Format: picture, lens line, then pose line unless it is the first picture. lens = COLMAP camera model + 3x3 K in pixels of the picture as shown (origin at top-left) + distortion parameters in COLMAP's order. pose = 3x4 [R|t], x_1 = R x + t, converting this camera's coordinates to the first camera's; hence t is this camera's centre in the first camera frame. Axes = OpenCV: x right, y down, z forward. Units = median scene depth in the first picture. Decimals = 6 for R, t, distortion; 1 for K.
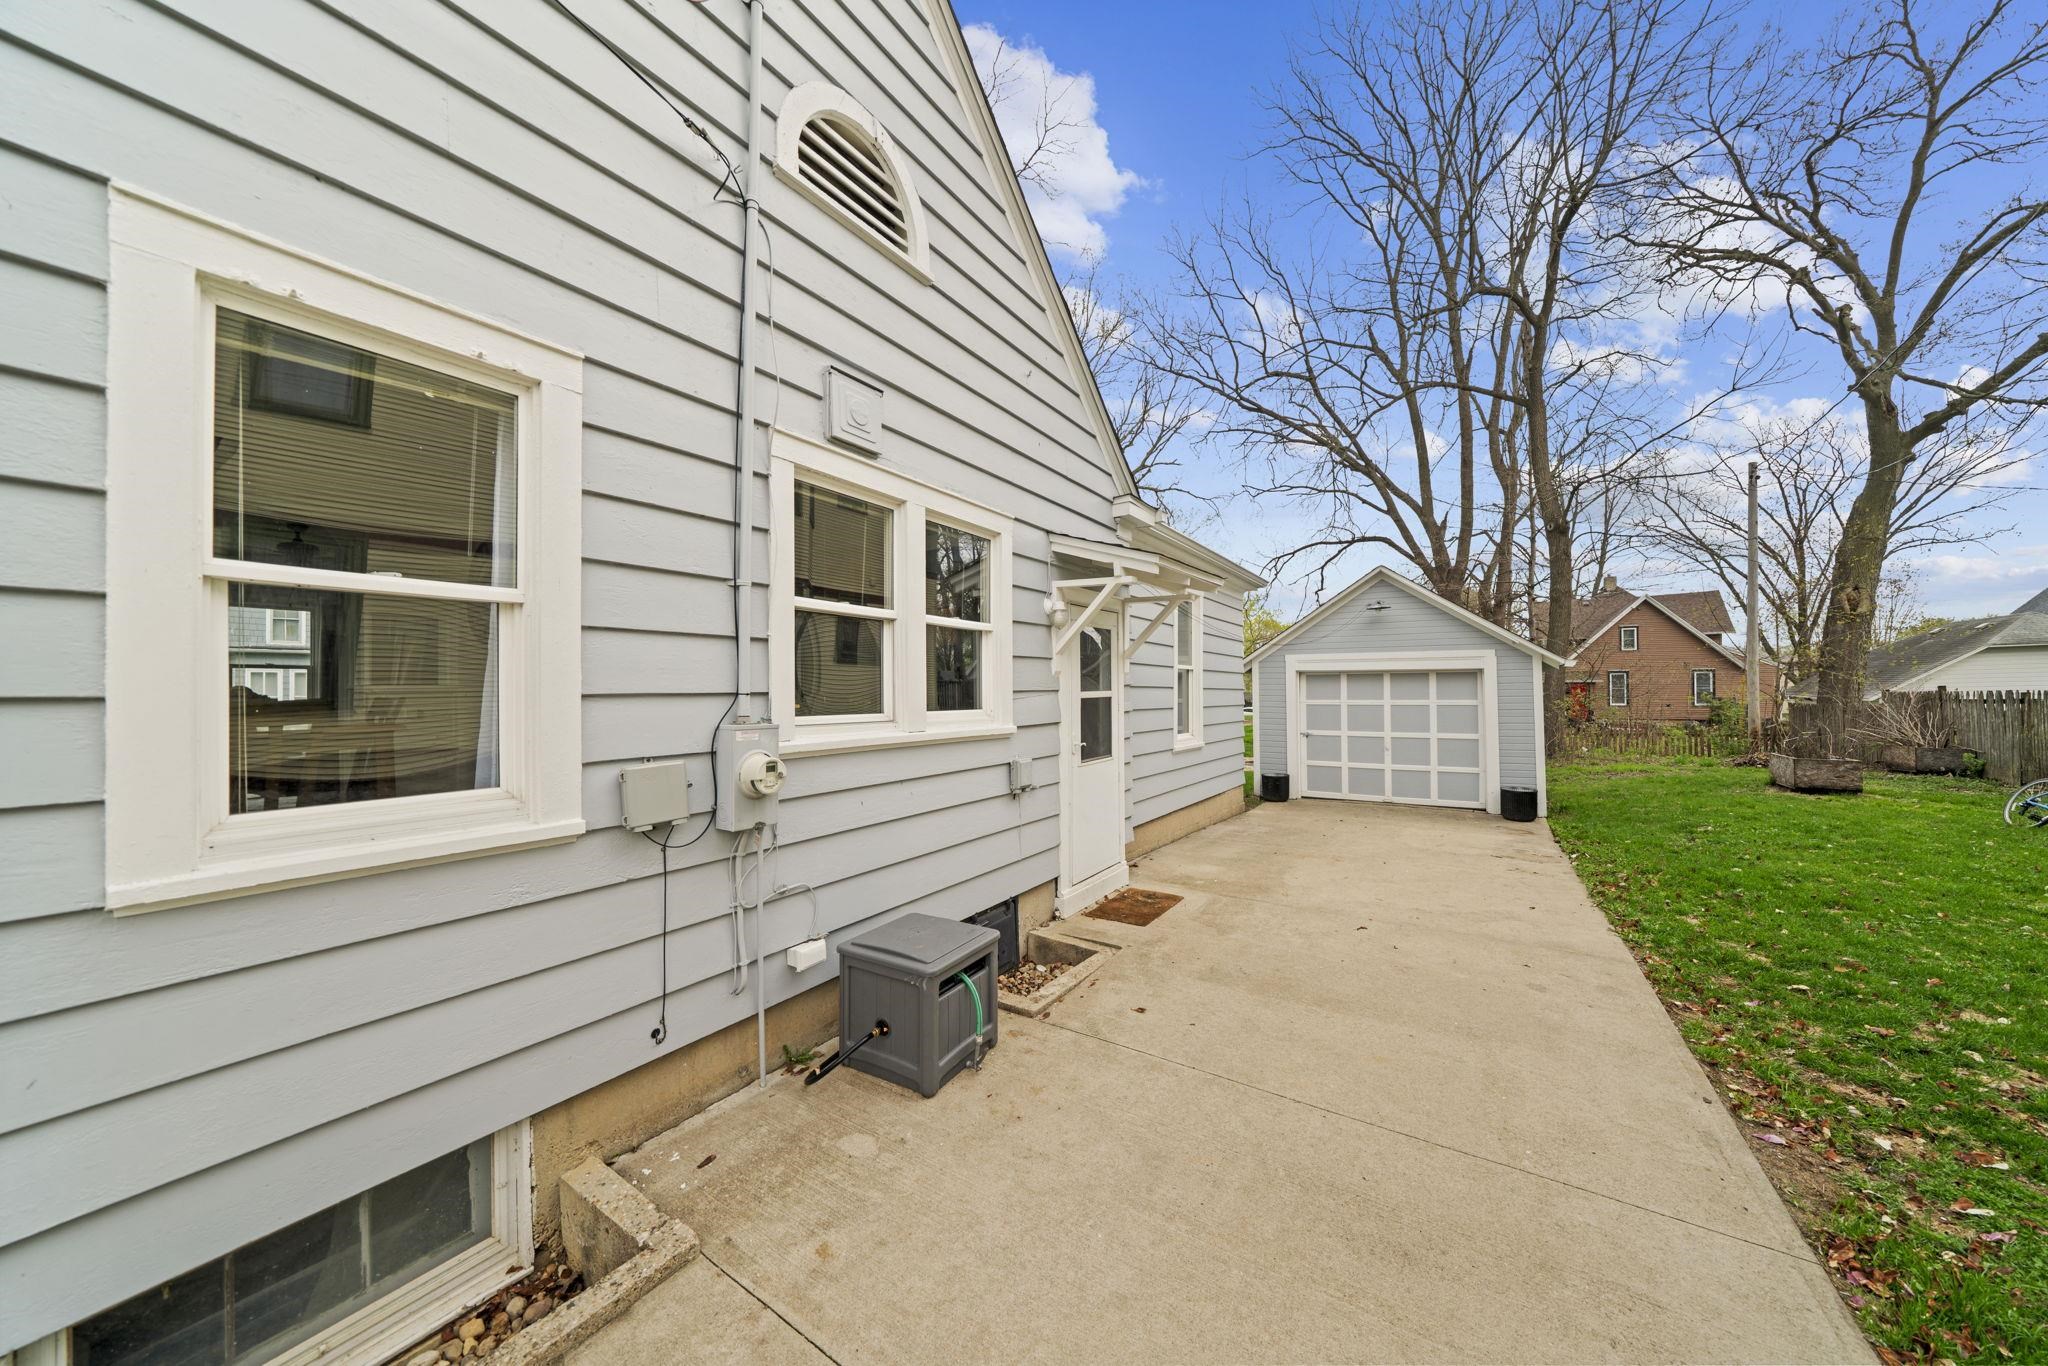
lens RADIAL K [[712.9, 0, 1024.0], [0, 712.9, 683.0], [0, 0, 1]] dist [-0.001538, -0.000104]
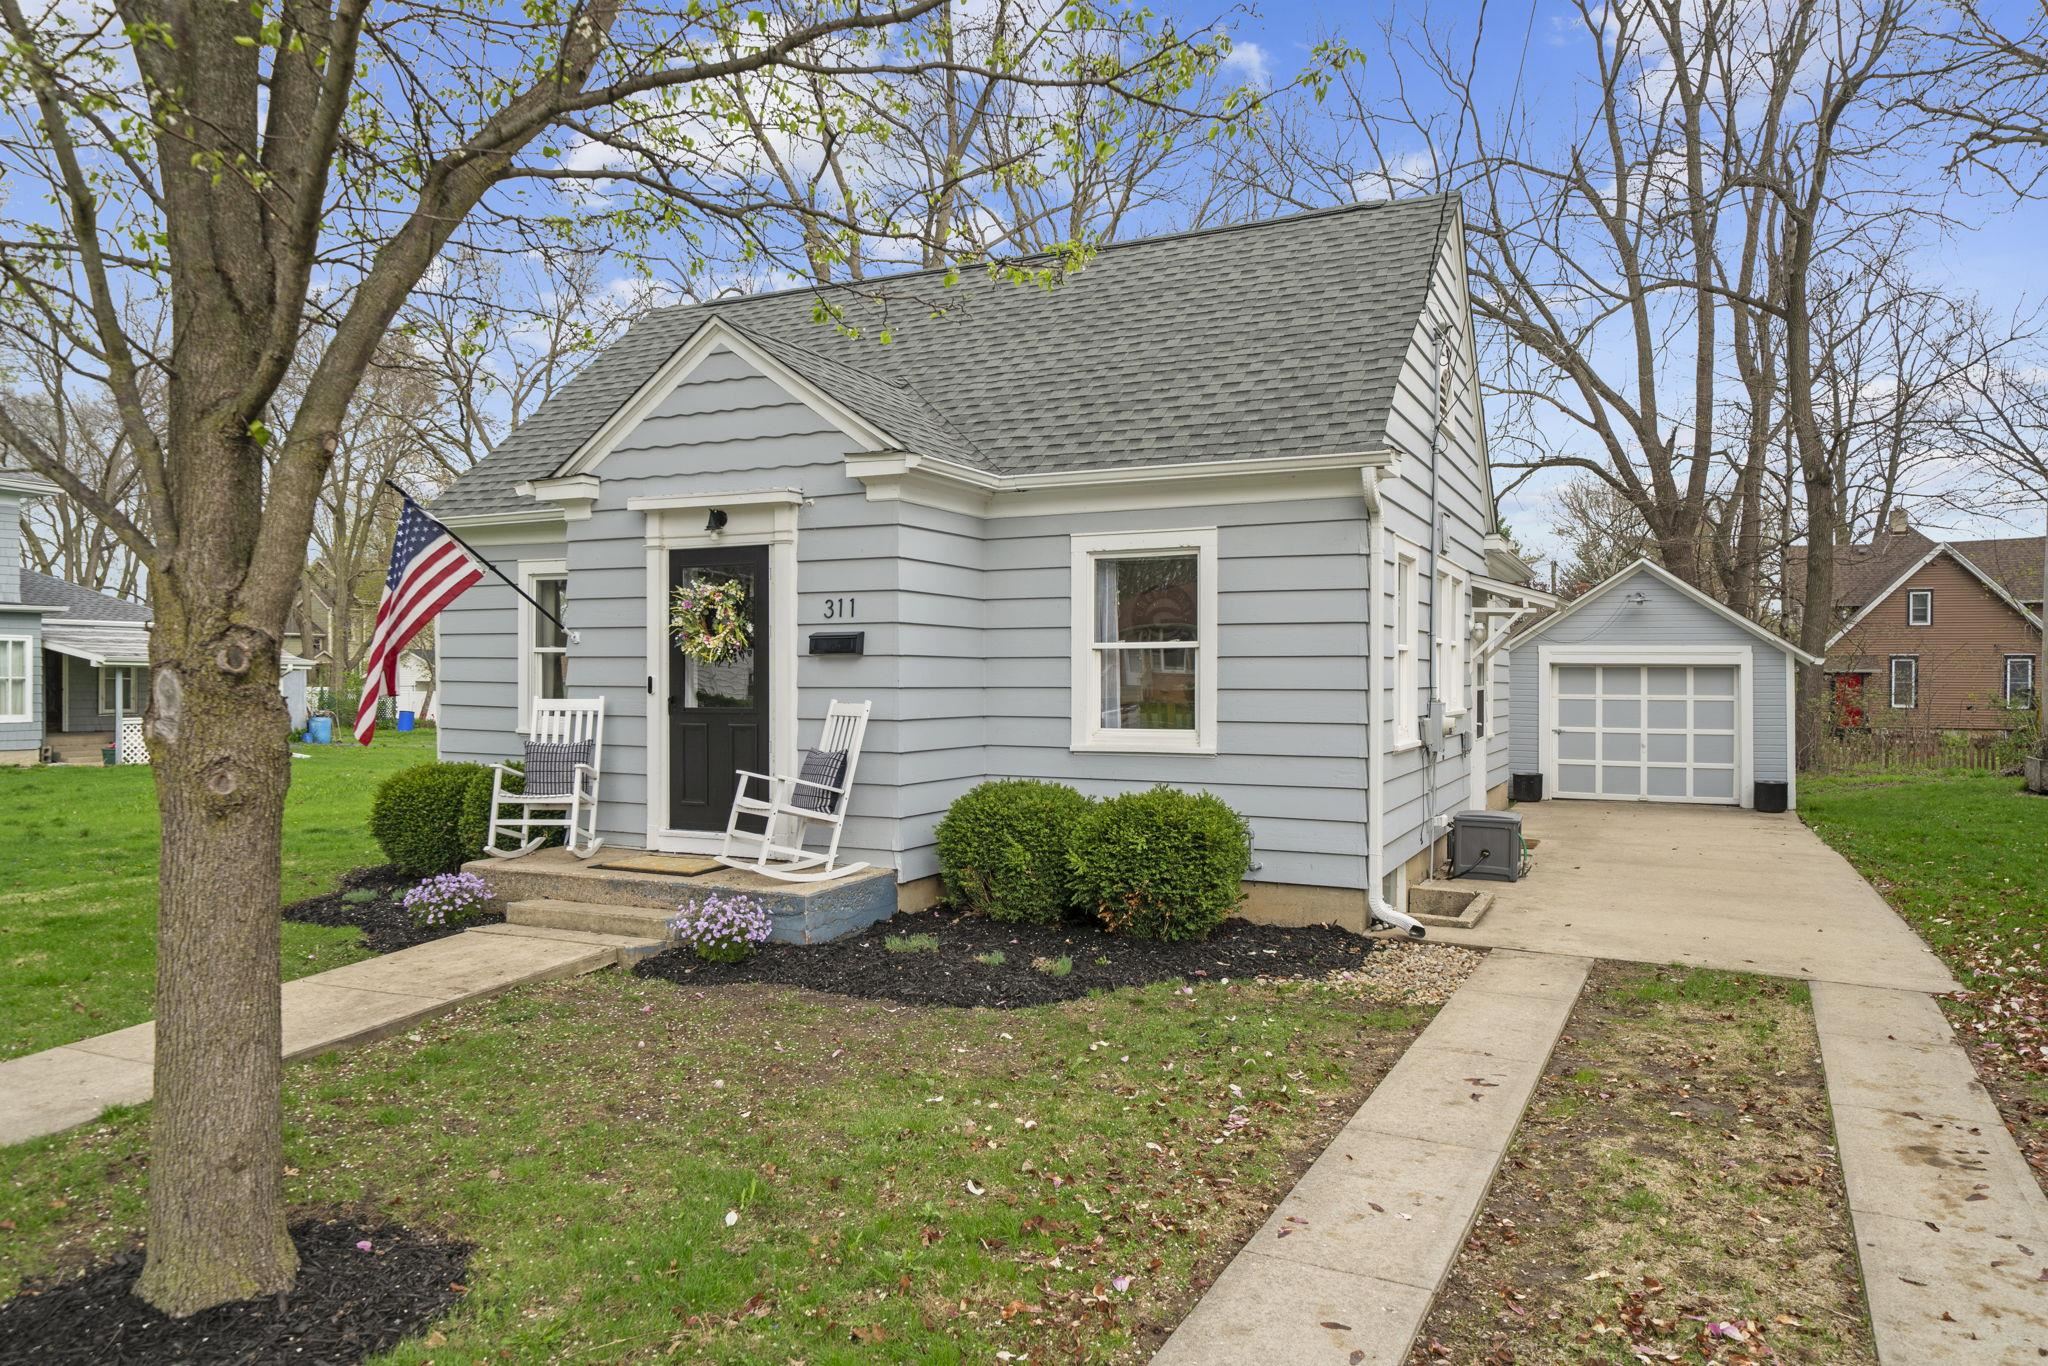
lens RADIAL K [[1348.0, 0, 1060.3], [0, 1348.0, 683.1], [0, 0, 1]] dist [0.020347, 0.000100]
pose [[0.991416, 0.010054, 0.130354, -0.295877], [-0.012313, 0.999788, 0.016531, -0.007476], [-0.130160, -0.017994, 0.991330, -0.410964]]
